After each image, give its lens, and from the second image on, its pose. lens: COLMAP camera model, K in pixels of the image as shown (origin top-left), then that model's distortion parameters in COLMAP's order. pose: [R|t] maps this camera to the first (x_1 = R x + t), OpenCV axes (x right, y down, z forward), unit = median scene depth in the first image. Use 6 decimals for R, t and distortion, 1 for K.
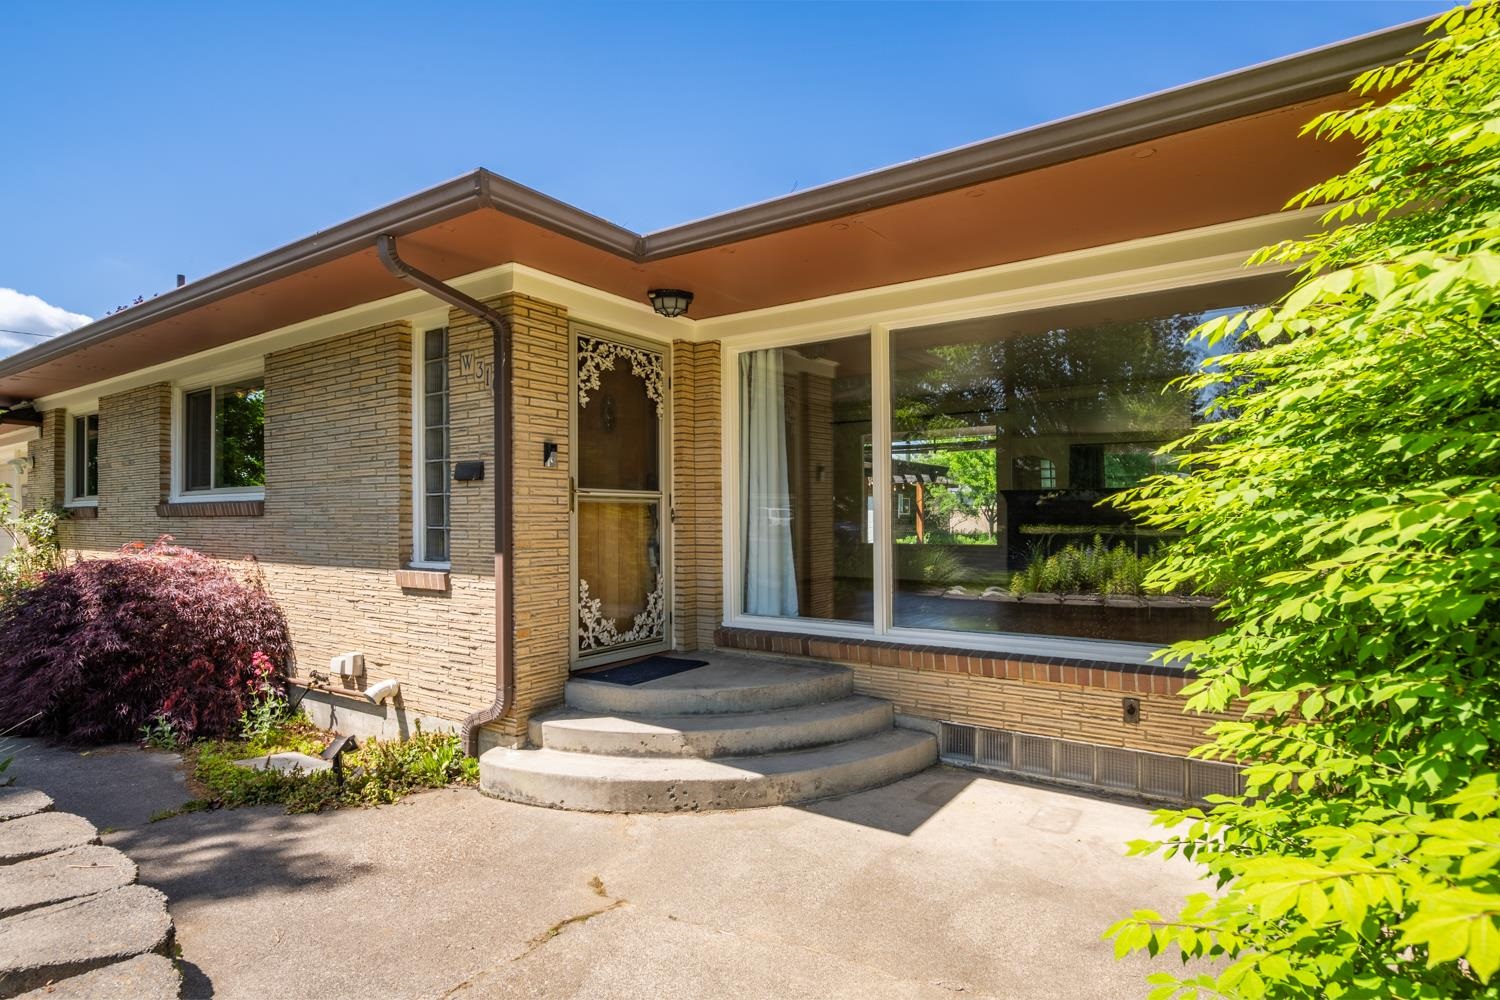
lens RADIAL K [[777.9, 0, 752.8], [0, 777.9, 500.9], [0, 0, 1]] dist [-0.004214, -0.000115]
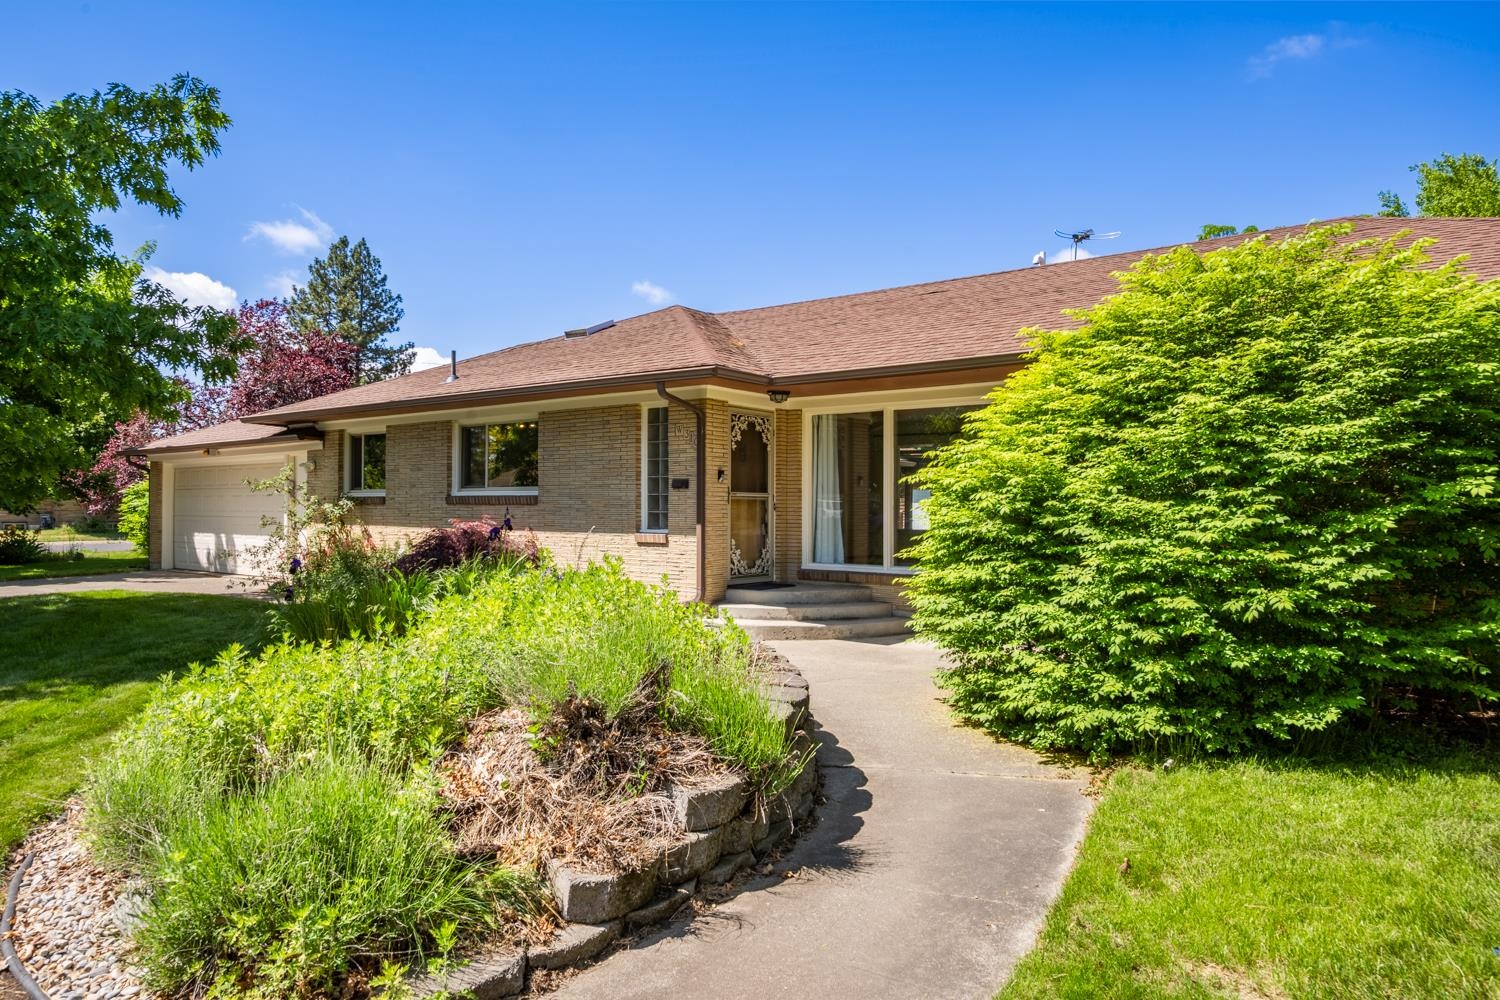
lens RADIAL K [[997.1, 0, 748.1], [0, 997.1, 508.5], [0, 0, 1]] dist [0.005133, 0.000403]
pose [[0.998679, 0.010870, -0.050230, -0.053211], [-0.009895, 0.999759, 0.019621, -0.023804], [0.050431, -0.019098, 0.998545, -1.432880]]
